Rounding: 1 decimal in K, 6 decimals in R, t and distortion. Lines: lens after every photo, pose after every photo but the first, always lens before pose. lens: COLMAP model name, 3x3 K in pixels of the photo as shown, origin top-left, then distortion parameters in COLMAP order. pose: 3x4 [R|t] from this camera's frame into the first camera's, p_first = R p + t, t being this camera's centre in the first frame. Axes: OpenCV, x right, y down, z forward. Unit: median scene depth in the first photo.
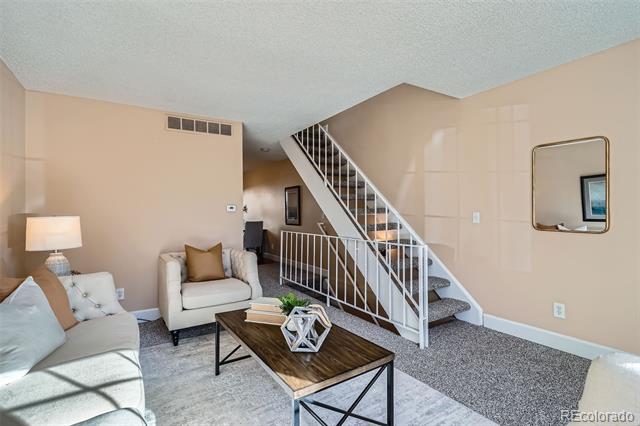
lens RADIAL K [[311.8, 0, 315.3], [0, 311.8, 215.1], [0, 0, 1]] dist [0.003941, -0.000342]
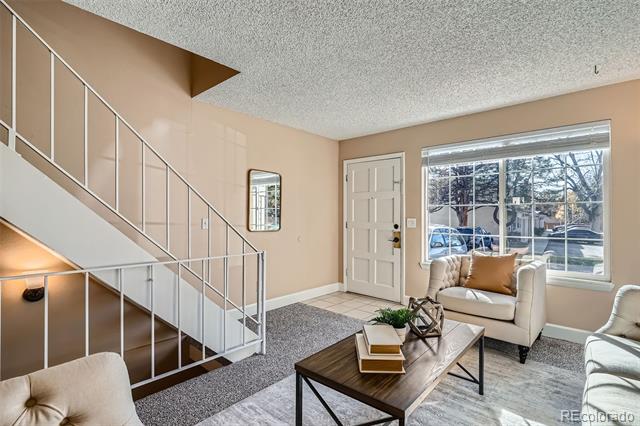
lens RADIAL K [[311.8, 0, 315.3], [0, 311.8, 215.1], [0, 0, 1]] dist [0.003941, -0.000342]
pose [[-0.231710, 0.010558, 0.972728, -0.489300], [0.024074, 0.999697, -0.005116, -0.004591], [-0.972487, 0.022232, -0.231894, 0.784979]]
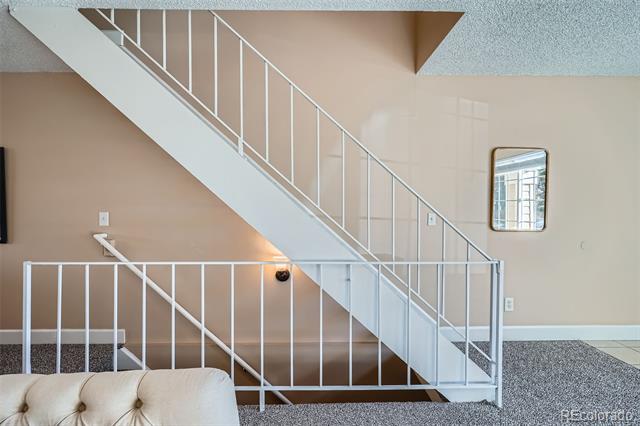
lens RADIAL K [[311.8, 0, 315.3], [0, 311.8, 215.1], [0, 0, 1]] dist [0.003941, -0.000342]
pose [[0.540238, -0.006774, 0.841485, -0.339656], [0.017122, 0.999849, -0.002944, -0.004962], [-0.841338, 0.015999, 0.540272, 0.711024]]
